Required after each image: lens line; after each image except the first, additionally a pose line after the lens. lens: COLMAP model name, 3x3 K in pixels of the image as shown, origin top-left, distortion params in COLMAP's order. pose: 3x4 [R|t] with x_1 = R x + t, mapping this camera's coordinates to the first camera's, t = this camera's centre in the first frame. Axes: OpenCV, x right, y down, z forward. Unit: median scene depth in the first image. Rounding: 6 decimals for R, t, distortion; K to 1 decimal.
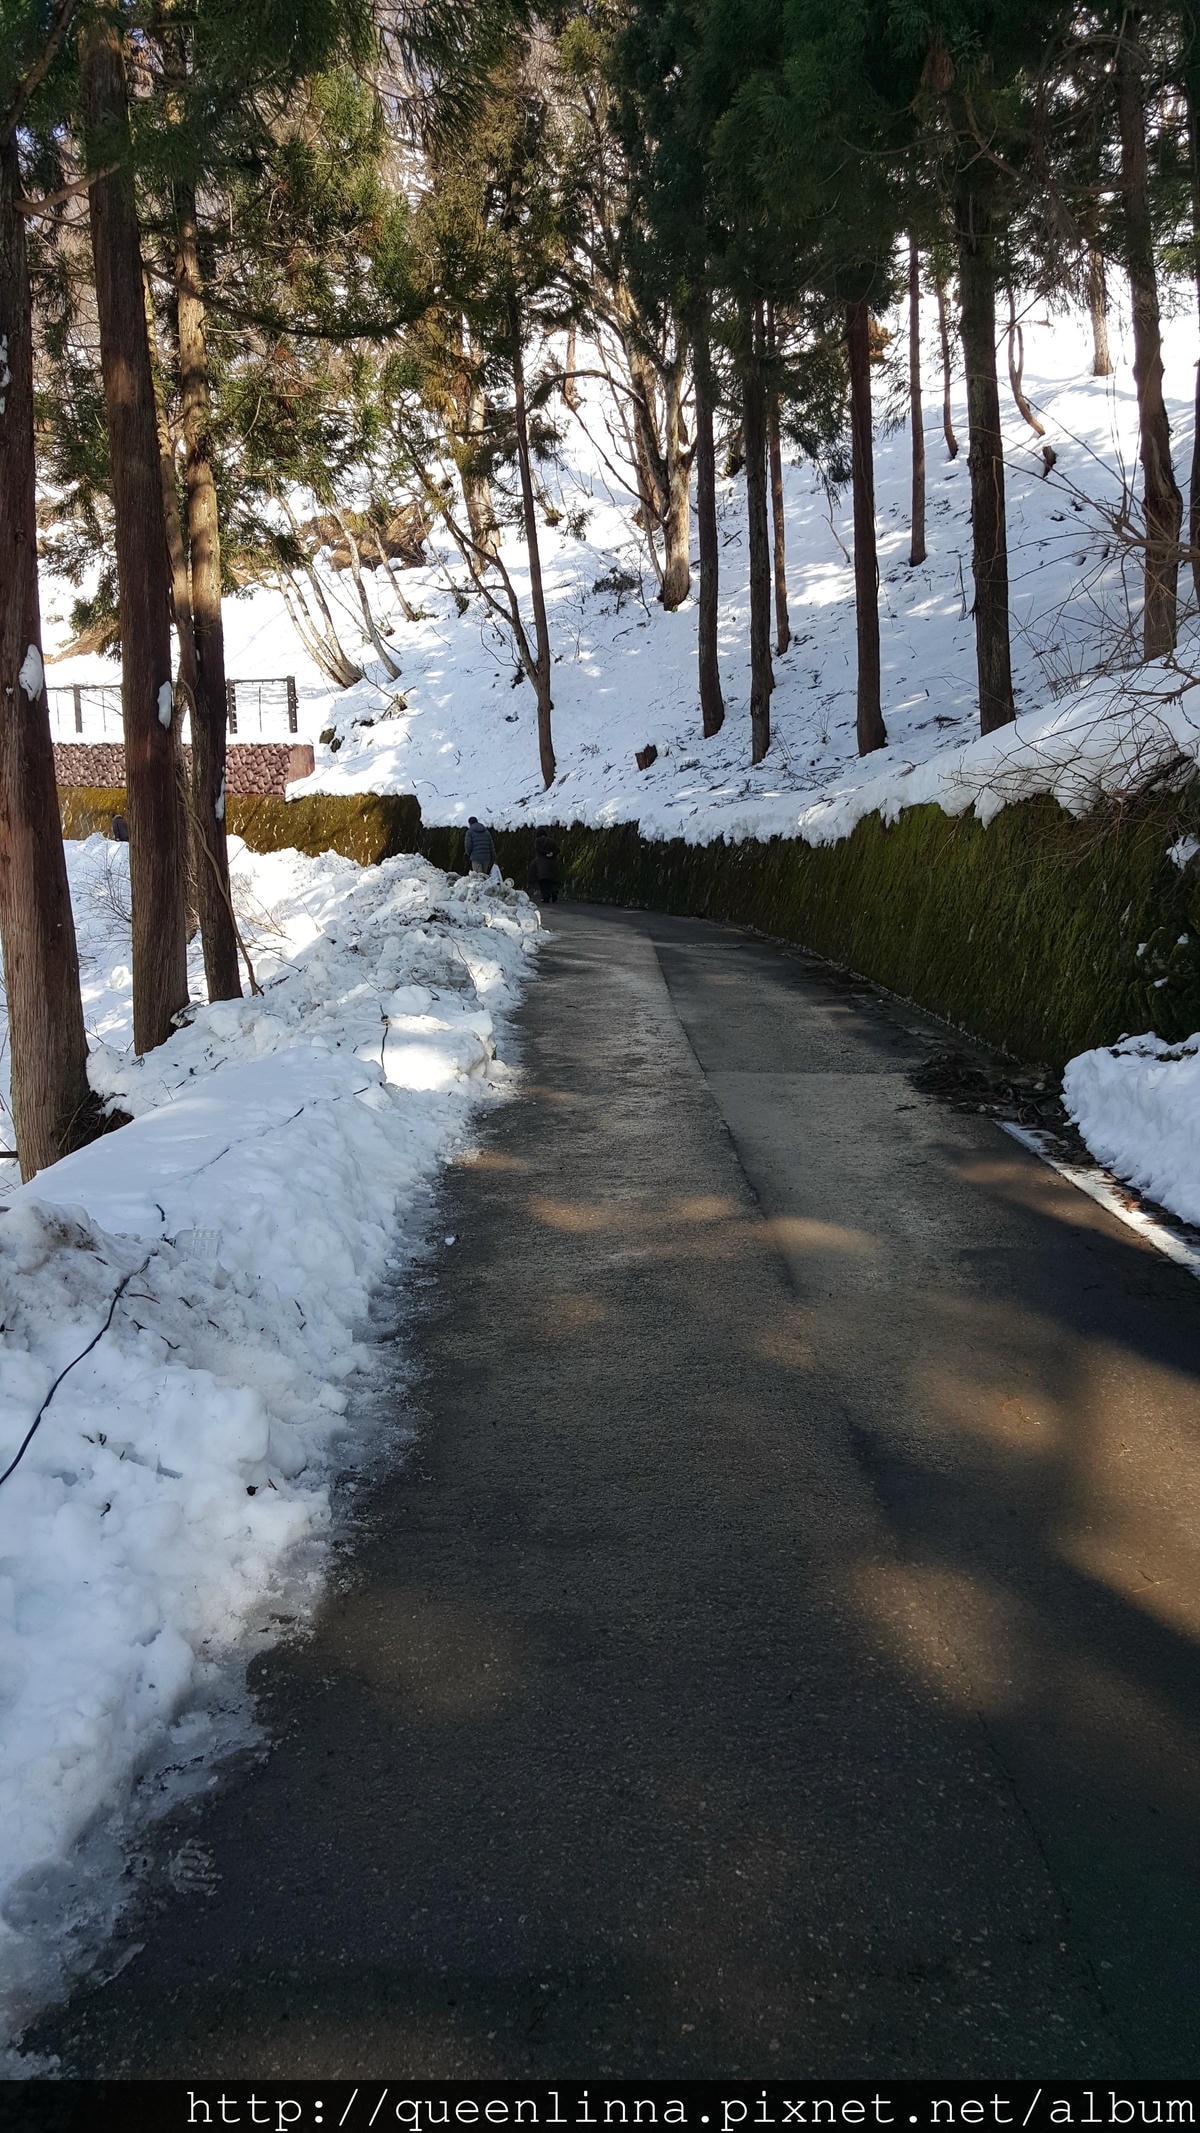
lens RADIAL K [[1588.4, 0, 600.0], [0, 1588.4, 1066.5], [0, 0, 1]] dist [0.189113, -0.312982]
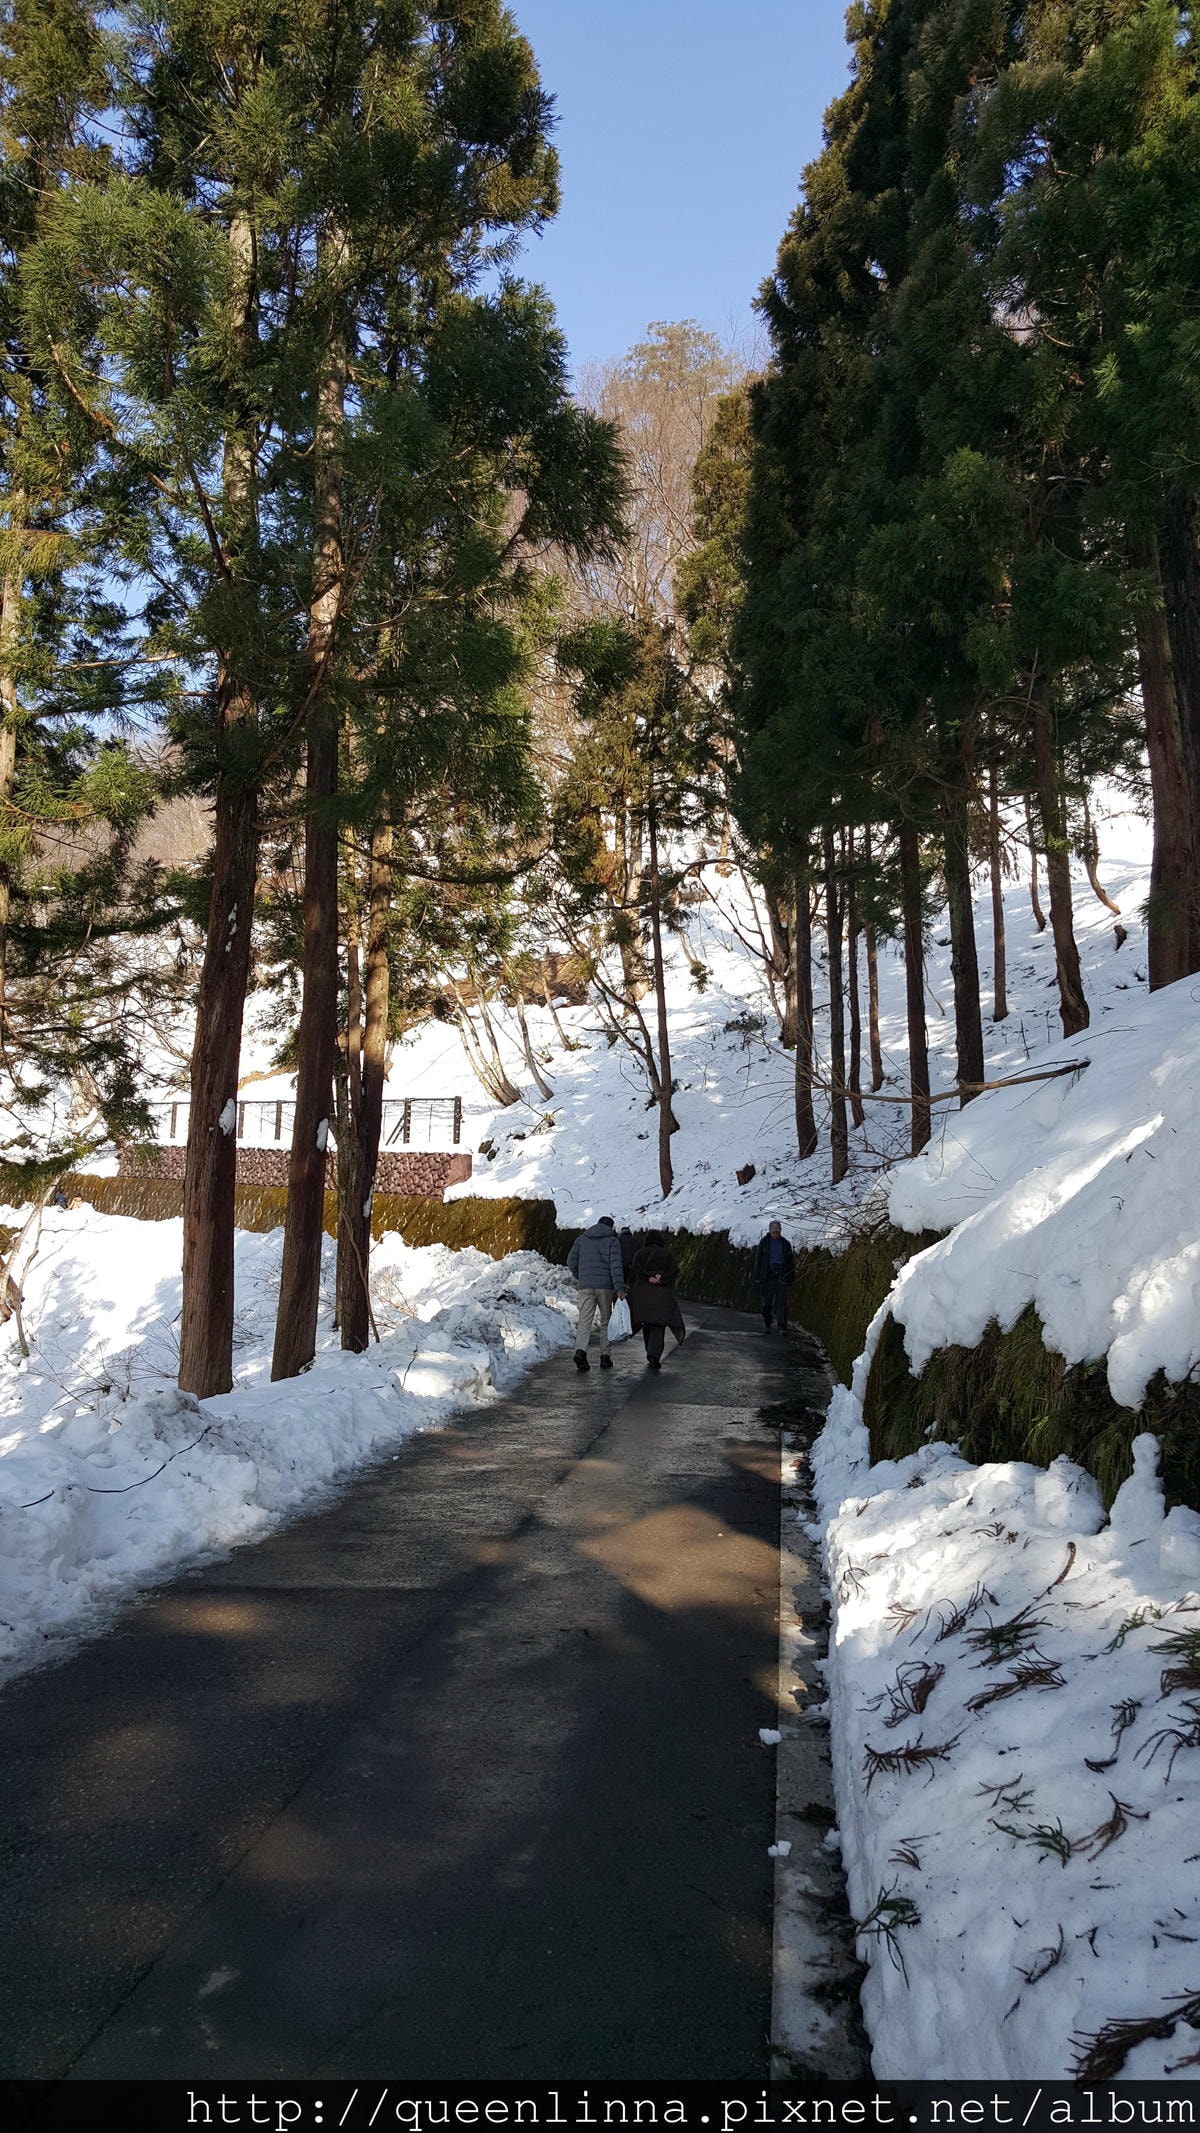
lens RADIAL K [[1588.4, 0, 600.0], [0, 1588.4, 1066.5], [0, 0, 1]] dist [0.189113, -0.312982]
pose [[0.993423, 0.025123, -0.111713, 0.042224], [-0.052202, 0.967714, -0.246585, 0.015170], [0.101911, 0.250795, 0.962661, -0.107578]]
